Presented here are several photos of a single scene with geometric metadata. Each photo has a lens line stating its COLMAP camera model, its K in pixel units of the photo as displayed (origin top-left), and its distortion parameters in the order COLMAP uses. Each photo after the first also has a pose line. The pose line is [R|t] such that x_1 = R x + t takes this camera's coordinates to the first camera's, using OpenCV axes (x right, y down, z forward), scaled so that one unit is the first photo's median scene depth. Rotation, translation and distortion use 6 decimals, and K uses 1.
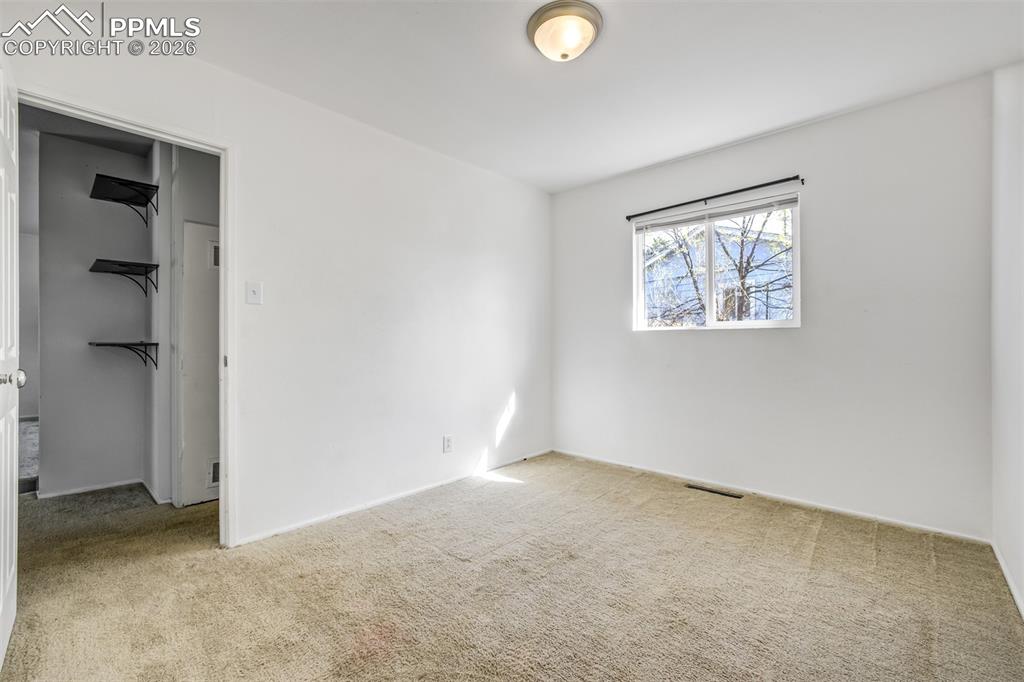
lens RADIAL K [[443.8, 0, 512.0], [0, 443.8, 341.0], [0, 0, 1]] dist [-0.034739, 0.016220]
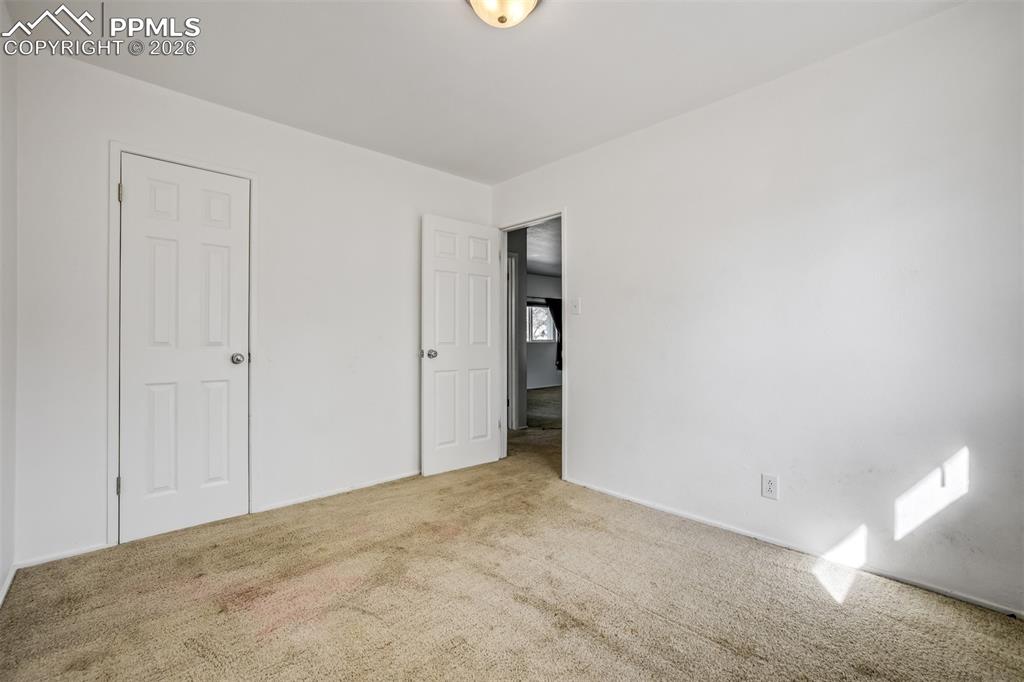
lens RADIAL K [[443.8, 0, 512.0], [0, 443.8, 341.0], [0, 0, 1]] dist [-0.034739, 0.016220]
pose [[-0.099512, -0.002776, -0.995033, 0.891517], [-0.001426, 0.999995, -0.002647, 0.004941], [0.995035, 0.001155, -0.099515, 0.995765]]
